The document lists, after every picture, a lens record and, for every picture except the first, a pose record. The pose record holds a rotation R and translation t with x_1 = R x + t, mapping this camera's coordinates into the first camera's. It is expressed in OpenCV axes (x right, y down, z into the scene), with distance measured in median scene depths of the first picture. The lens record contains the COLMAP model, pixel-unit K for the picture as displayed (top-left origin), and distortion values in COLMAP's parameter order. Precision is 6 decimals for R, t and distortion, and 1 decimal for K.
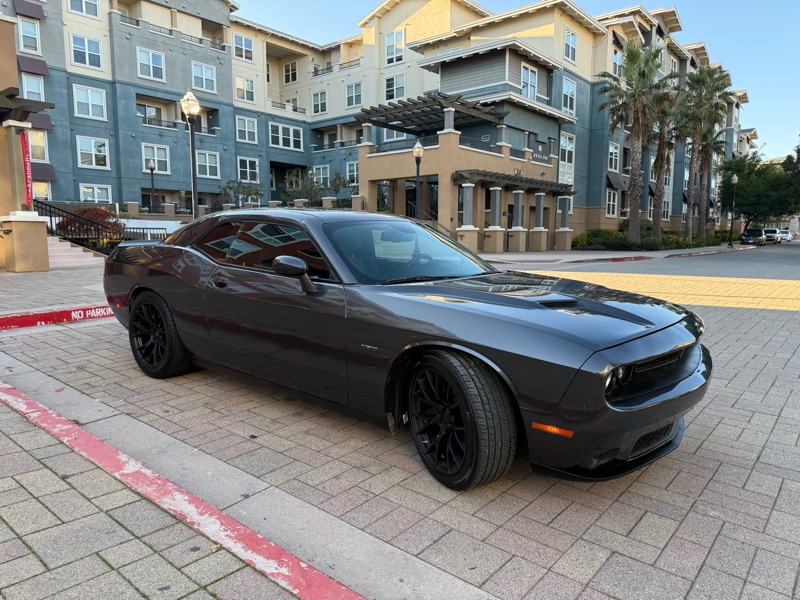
lens RADIAL K [[565.8, 0, 399.1], [0, 565.8, 304.6], [0, 0, 1]] dist [0.035979, -0.040186]
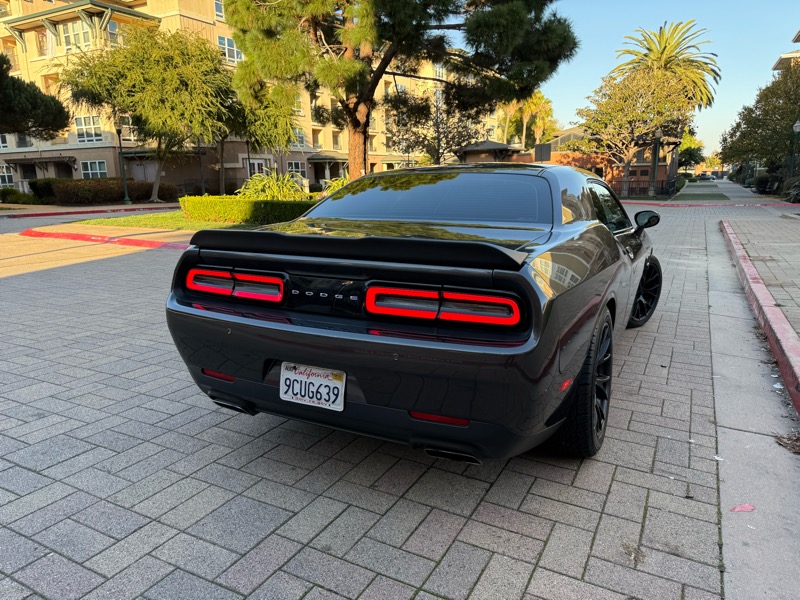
lens RADIAL K [[565.8, 0, 392.5], [0, 565.8, 294.1], [0, 0, 1]] dist [0.035979, -0.040186]
pose [[-0.198075, -0.198564, 0.959864, -0.122475], [0.136447, 0.964146, 0.227607, -0.025317], [-0.970643, 0.176053, -0.163880, 0.167587]]
